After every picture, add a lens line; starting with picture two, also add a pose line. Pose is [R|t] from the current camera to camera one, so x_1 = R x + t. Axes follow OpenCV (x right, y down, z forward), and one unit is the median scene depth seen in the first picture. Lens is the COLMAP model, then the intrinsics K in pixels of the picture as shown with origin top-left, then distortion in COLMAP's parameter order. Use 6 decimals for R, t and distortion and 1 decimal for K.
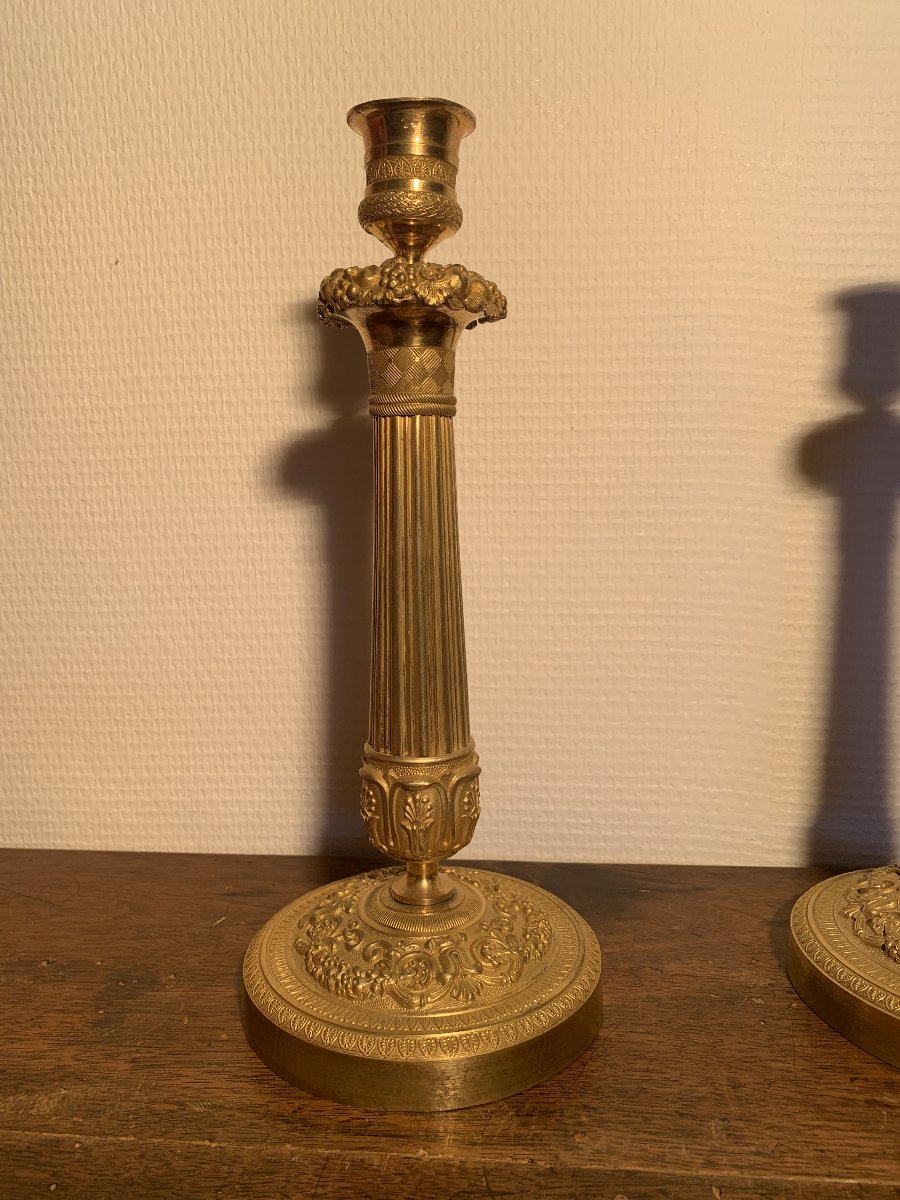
lens RADIAL K [[1128.0, 0, 443.5], [0, 1128.0, 600.5], [0, 0, 1]] dist [0.338192, -0.922813]
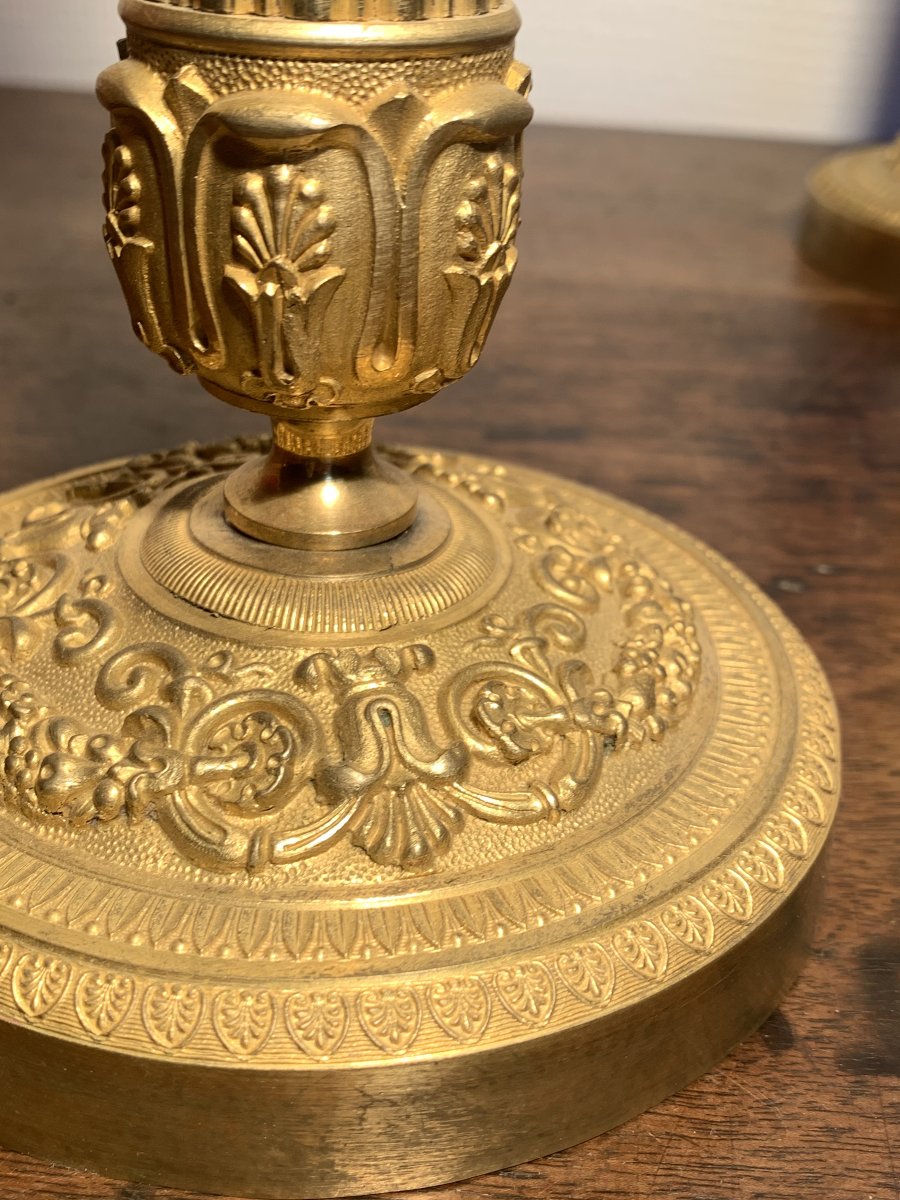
lens RADIAL K [[1364.7, 0, 450.0], [0, 1364.7, 600.0], [0, 0, 1]] dist [-0.000776, -0.000161]
pose [[0.994503, 0.096167, -0.041425, 0.040008], [-0.077984, 0.944248, 0.319866, 0.164099], [0.069876, -0.314878, 0.946557, 0.680925]]
